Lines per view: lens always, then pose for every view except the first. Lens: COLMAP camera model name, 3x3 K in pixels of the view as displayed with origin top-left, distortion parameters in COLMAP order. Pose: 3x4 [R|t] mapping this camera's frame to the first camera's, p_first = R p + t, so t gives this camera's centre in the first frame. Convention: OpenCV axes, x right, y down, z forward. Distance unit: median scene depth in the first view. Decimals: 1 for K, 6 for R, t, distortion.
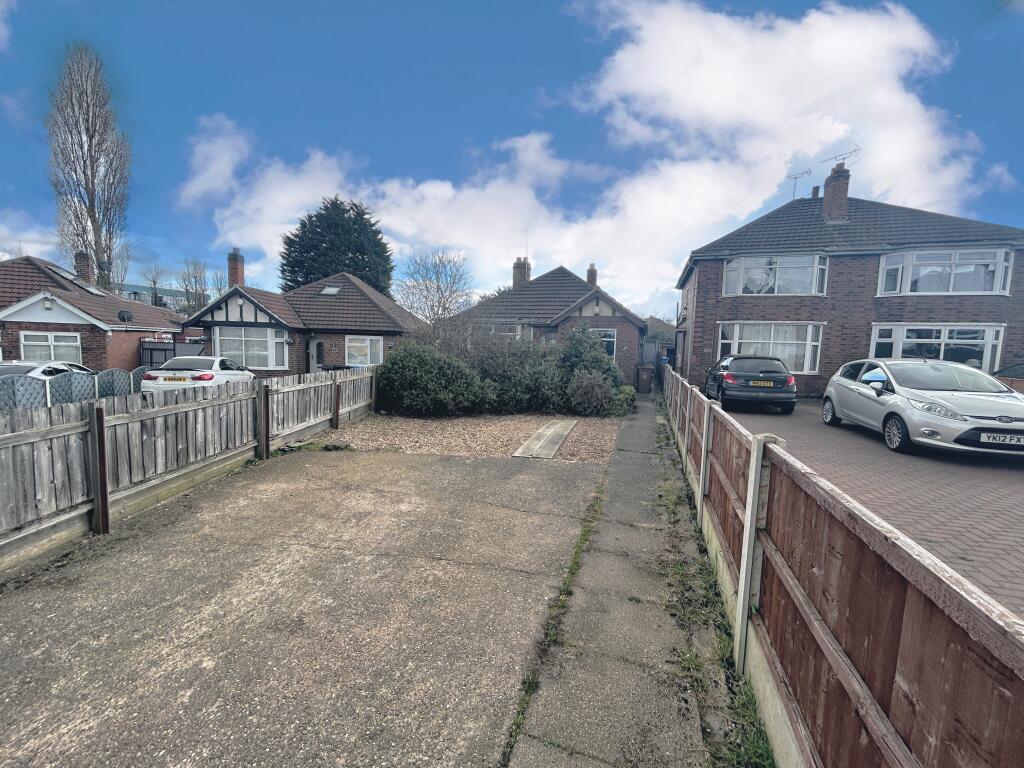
lens RADIAL K [[414.7, 0, 496.6], [0, 414.7, 382.8], [0, 0, 1]] dist [0.000692, 0.000124]
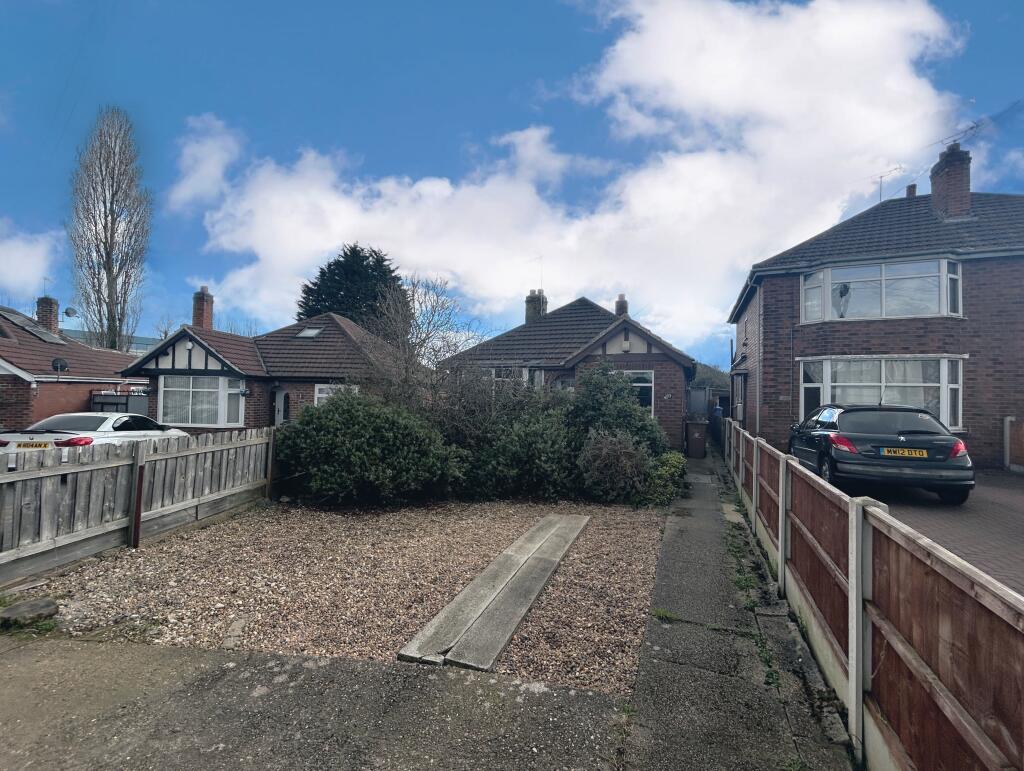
lens RADIAL K [[422.3, 0, 506.9], [0, 422.3, 387.7], [0, 0, 1]] dist [0.001350, -0.000124]
pose [[0.997832, -0.011821, -0.064743, 0.078950], [0.004691, 0.994011, -0.109180, -0.019232], [0.065646, 0.108640, 0.991911, 0.248418]]
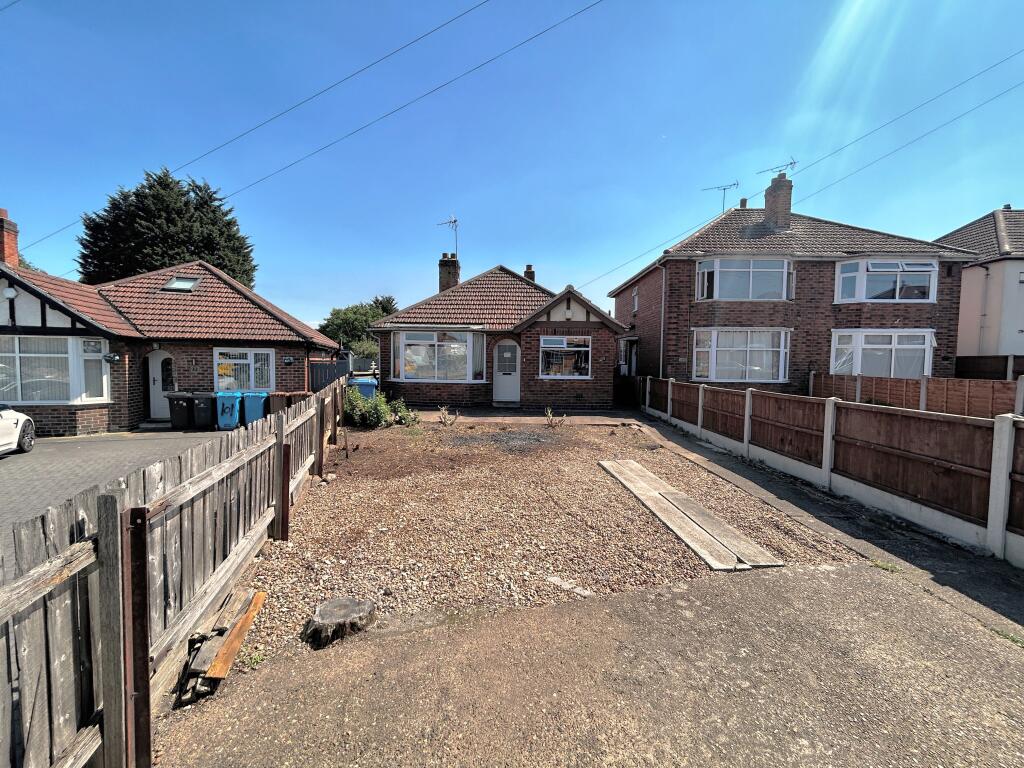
lens RADIAL K [[414.7, 0, 496.6], [0, 414.7, 382.8], [0, 0, 1]] dist [0.000692, 0.000124]
pose [[0.951989, -0.034640, 0.304165, -0.161646], [0.044882, 0.998634, -0.026744, -0.021844], [-0.302824, 0.039112, 0.952244, 0.264048]]
